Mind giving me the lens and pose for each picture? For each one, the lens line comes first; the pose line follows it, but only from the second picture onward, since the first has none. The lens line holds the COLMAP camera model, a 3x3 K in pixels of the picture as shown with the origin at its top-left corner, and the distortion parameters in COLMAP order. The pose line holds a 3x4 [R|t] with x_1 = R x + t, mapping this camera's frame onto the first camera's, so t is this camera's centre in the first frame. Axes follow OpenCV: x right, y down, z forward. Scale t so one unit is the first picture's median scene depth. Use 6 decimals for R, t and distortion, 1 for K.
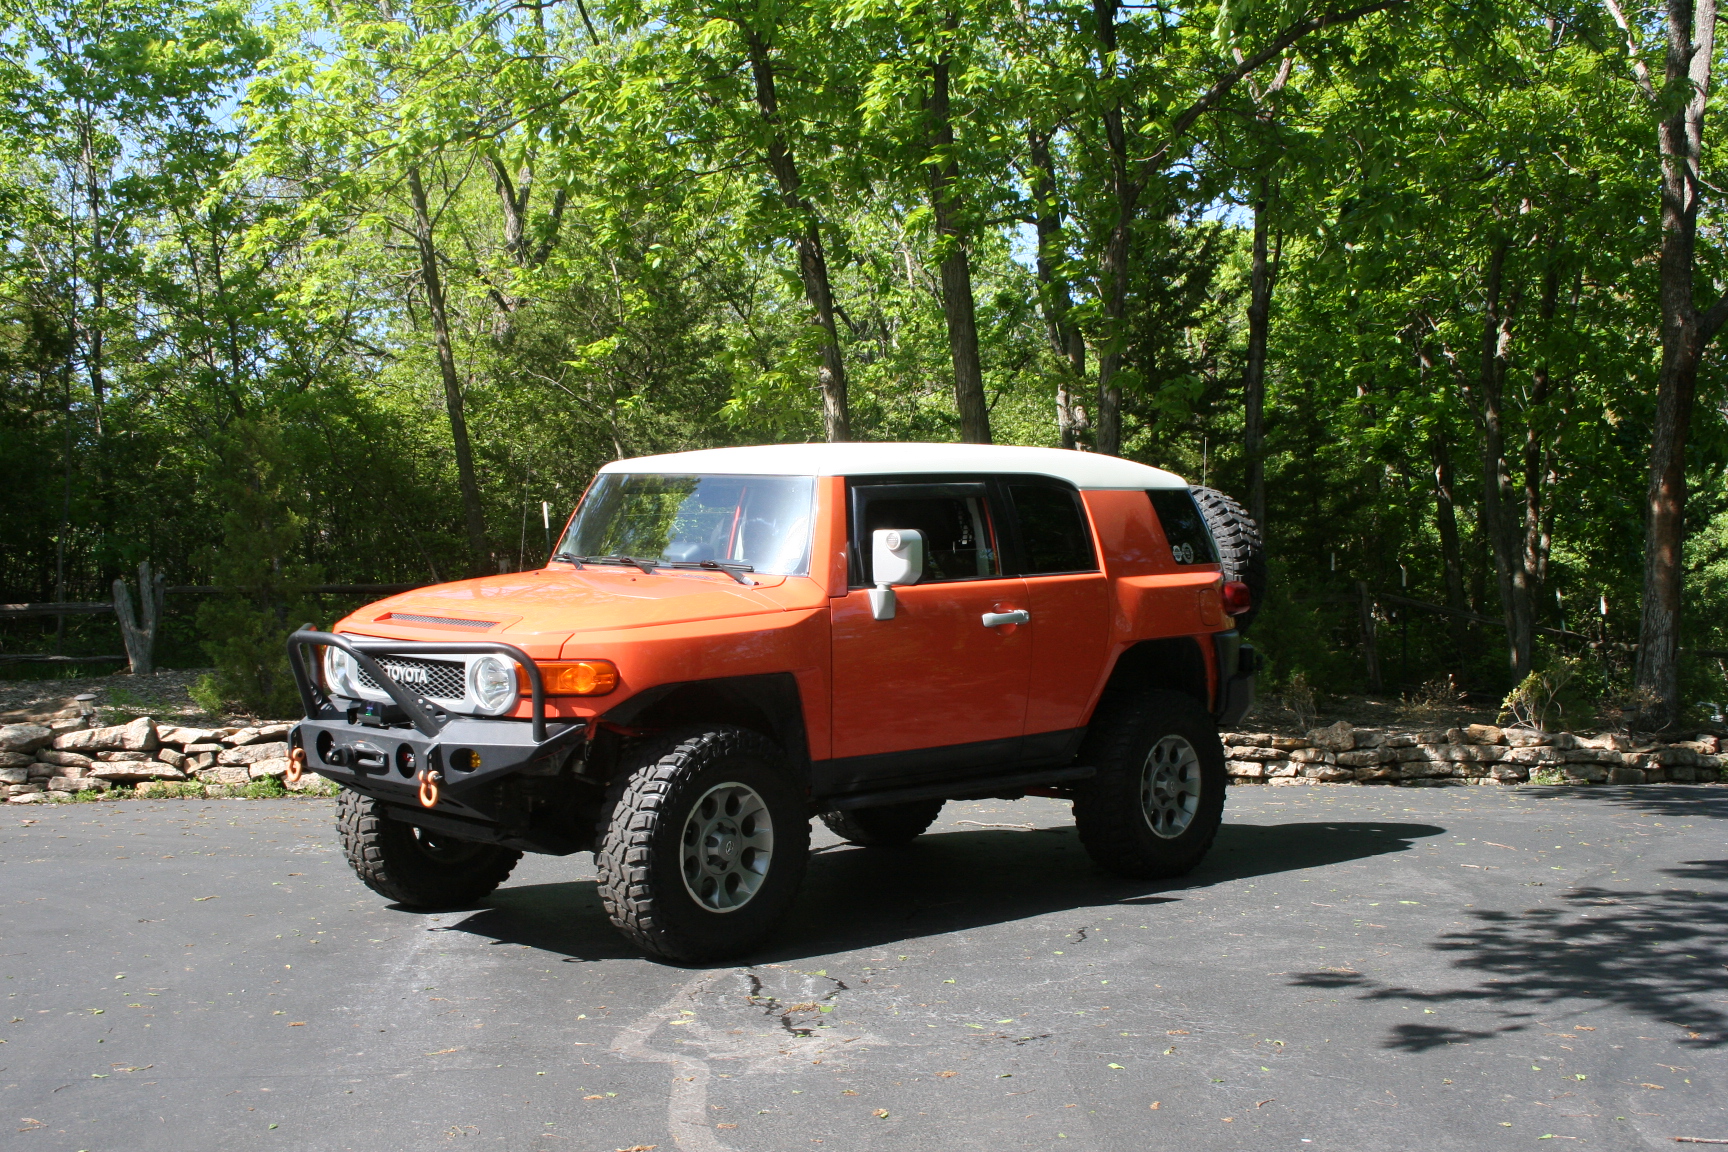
lens RADIAL K [[2129.1, 0, 861.9], [0, 2129.1, 582.4], [0, 0, 1]] dist [-0.034124, 0.000000]
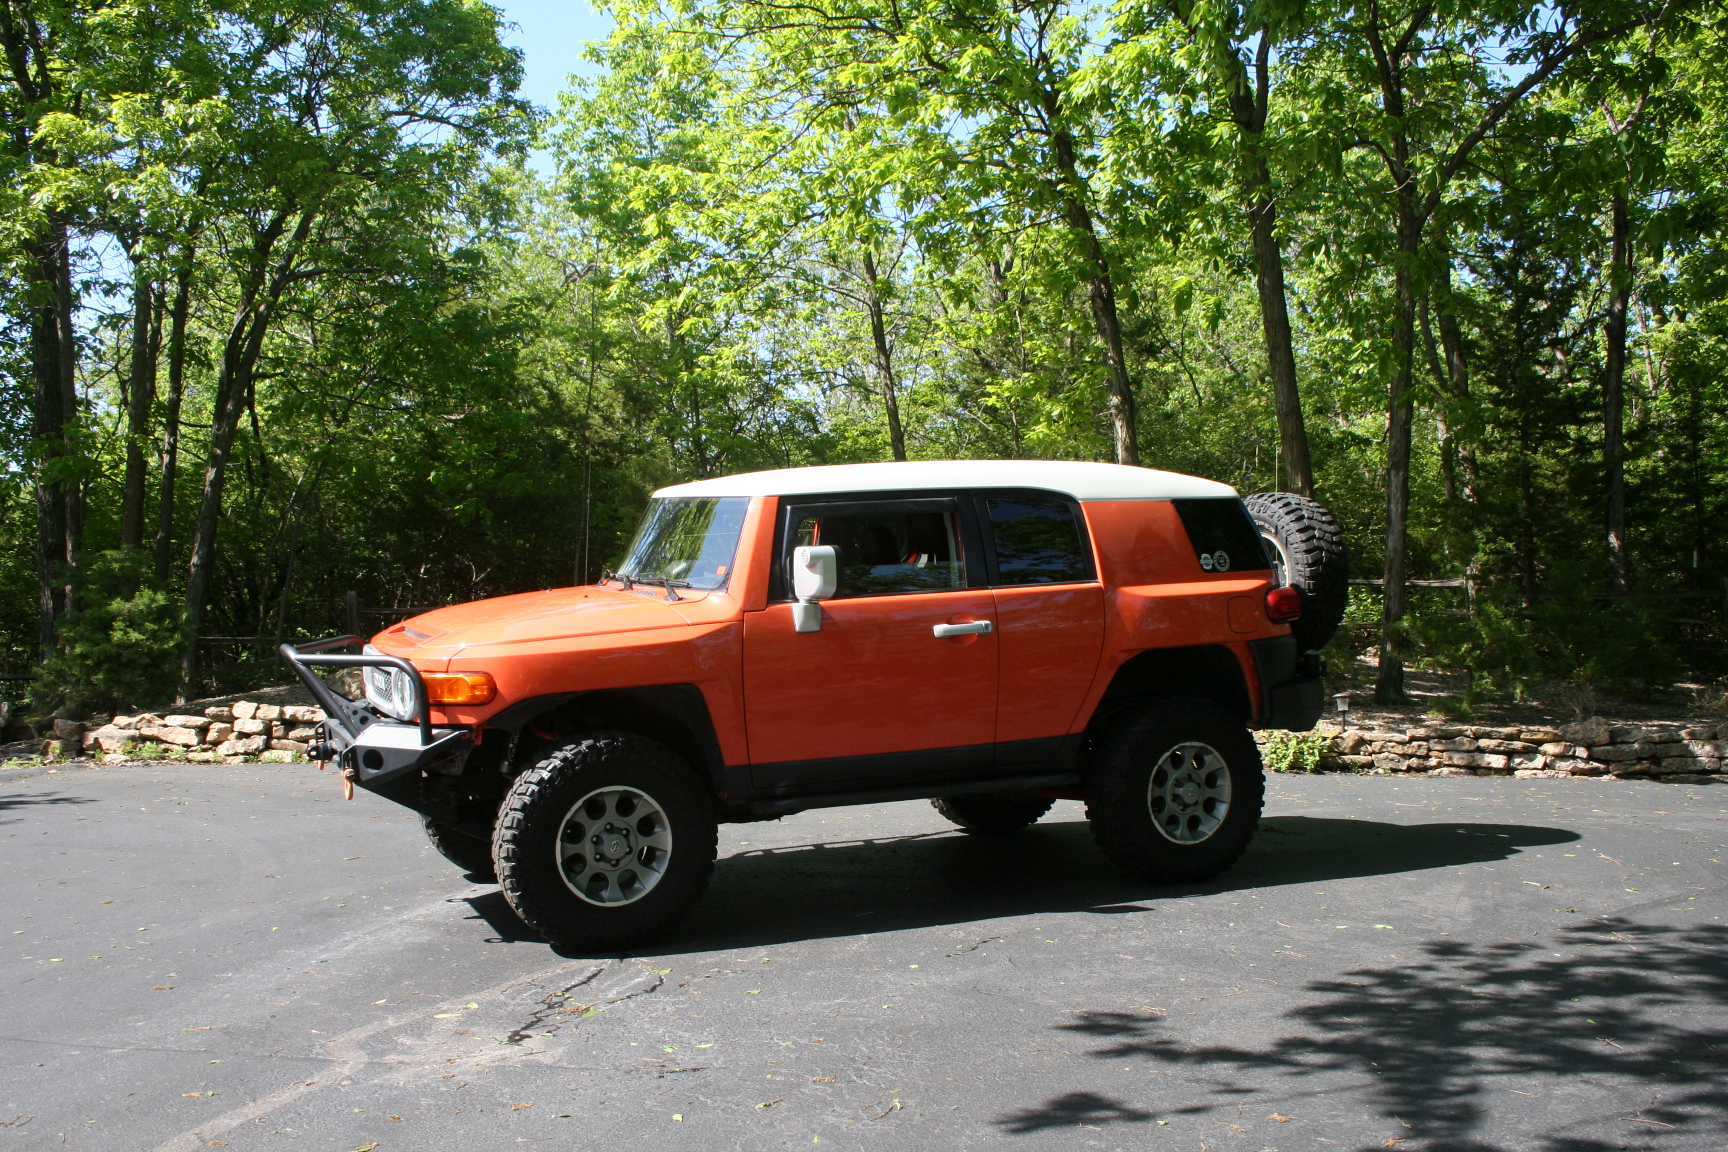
lens RADIAL K [[1674.0, 0, 858.3], [0, 1674.0, 570.3], [0, 0, 1]] dist [-0.042801, 0.000000]
pose [[0.938682, -0.011501, -0.344594, 0.296134], [0.010049, 0.999932, -0.006000, -0.007090], [0.344639, 0.002169, 0.938733, 0.217414]]
